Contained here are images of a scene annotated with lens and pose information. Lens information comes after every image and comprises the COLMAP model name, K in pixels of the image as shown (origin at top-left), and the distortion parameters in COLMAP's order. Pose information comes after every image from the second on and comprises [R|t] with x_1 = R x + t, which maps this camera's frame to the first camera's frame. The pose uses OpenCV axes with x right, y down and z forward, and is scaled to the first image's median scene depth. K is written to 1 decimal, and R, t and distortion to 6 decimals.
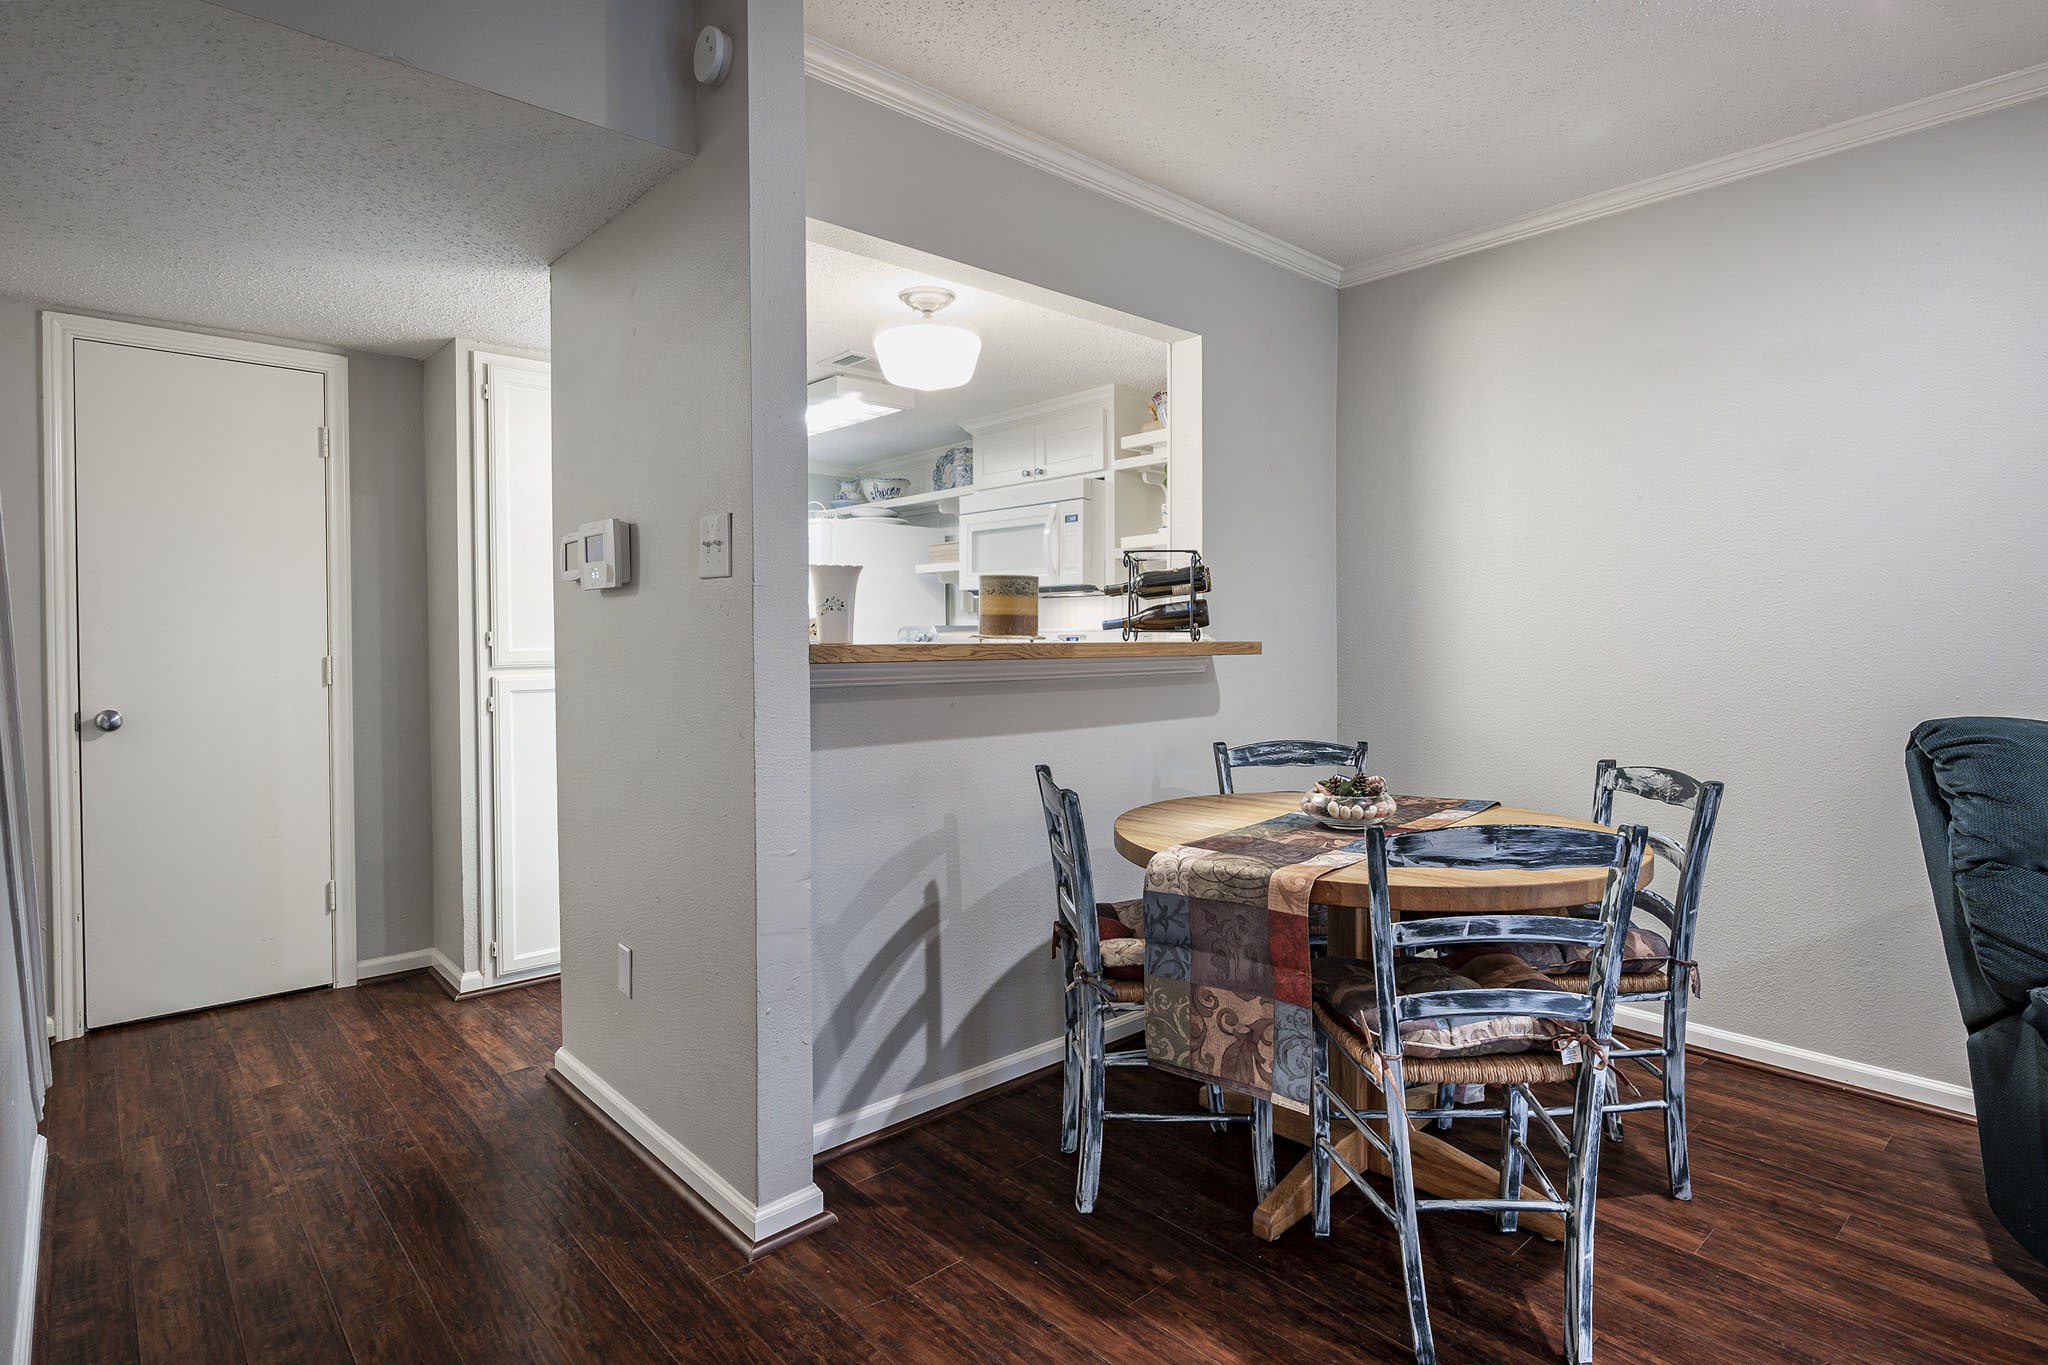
lens RADIAL K [[1038.9, 0, 1044.5], [0, 1038.9, 650.7], [0, 0, 1]] dist [-0.001936, 0.000555]
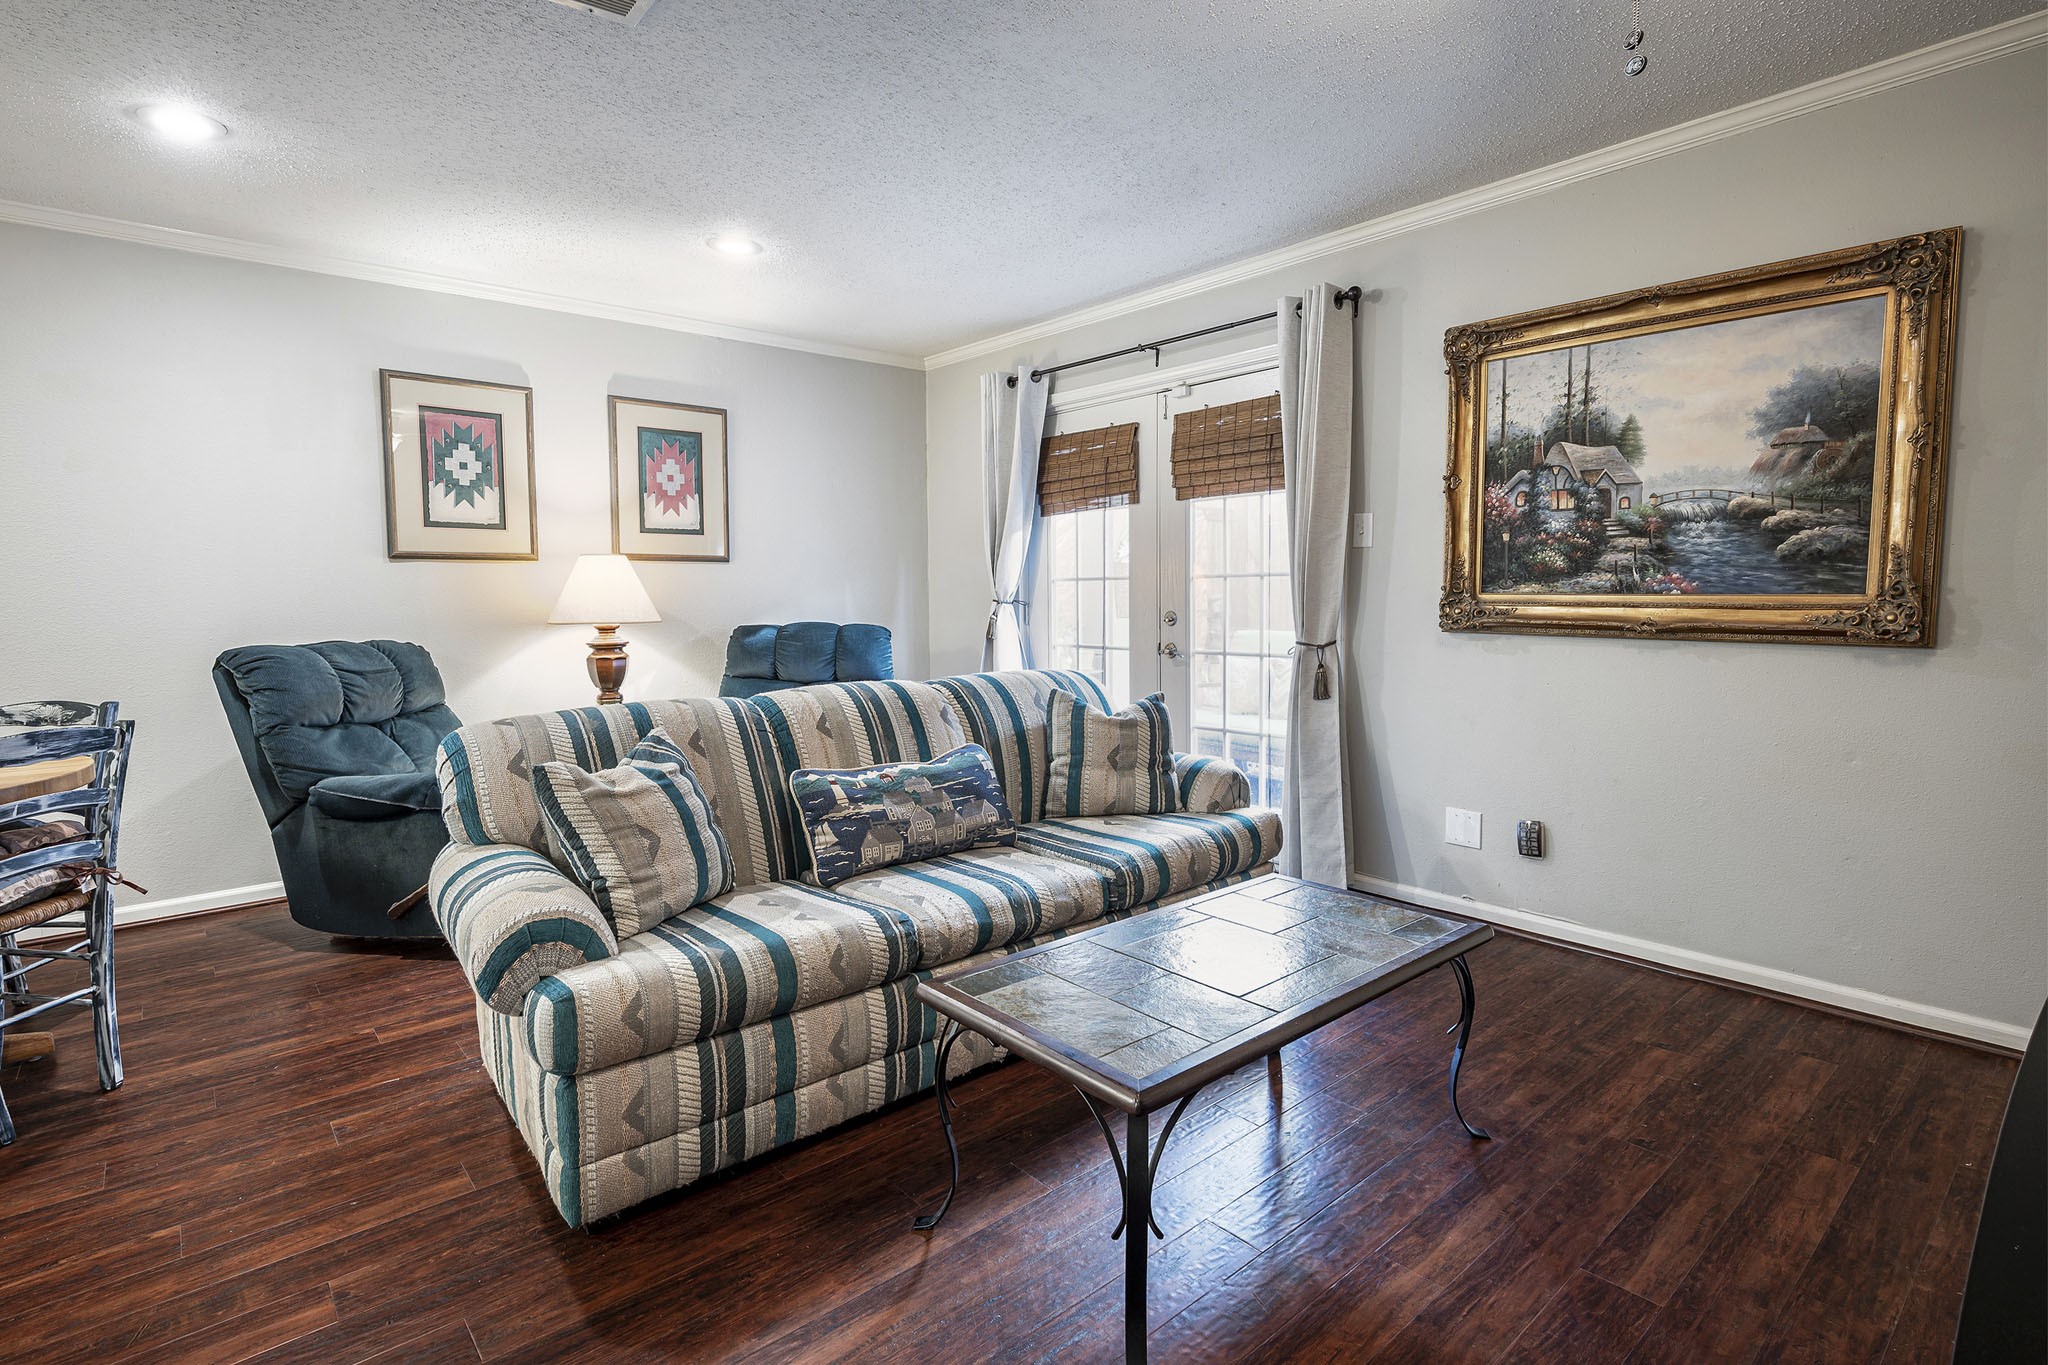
lens RADIAL K [[1024.1, 0, 1074.1], [0, 1024.1, 675.2], [0, 0, 1]] dist [-0.000662, -0.000617]
pose [[0.006681, -0.078708, 0.996875, -0.821229], [0.022462, 0.996658, 0.078540, 0.012977], [-0.999725, 0.021867, 0.008427, -0.370605]]
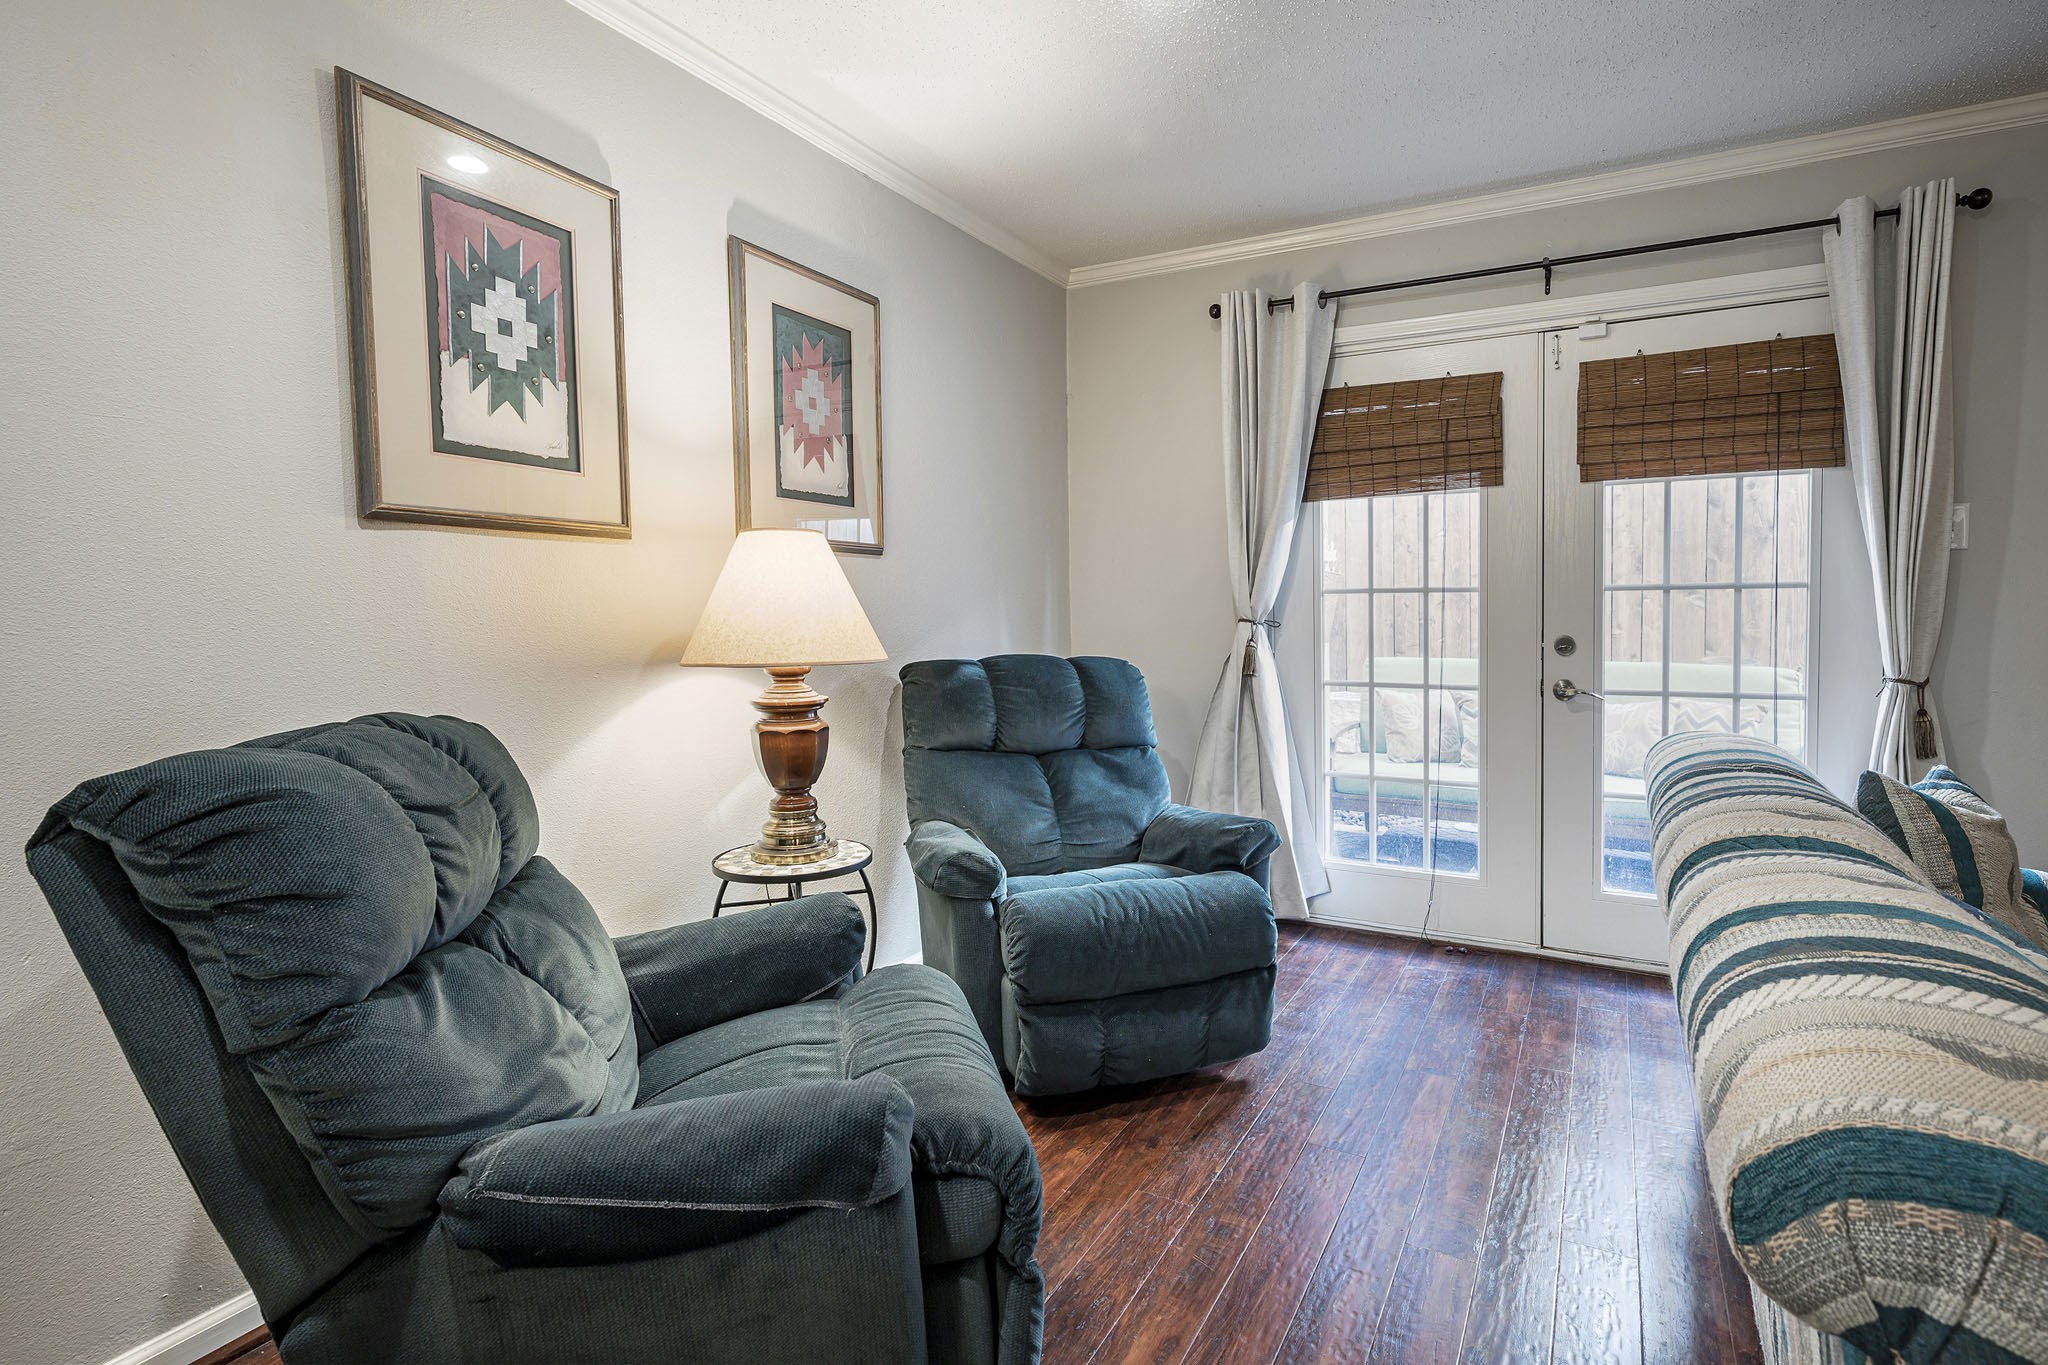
lens RADIAL K [[1024.1, 0, 1074.1], [0, 1024.1, 675.2], [0, 0, 1]] dist [-0.000662, -0.000617]
pose [[-0.340459, -0.054597, 0.938673, 0.280129], [0.018420, 0.997734, 0.064713, -0.003756], [-0.940079, 0.039323, -0.338681, 0.829144]]
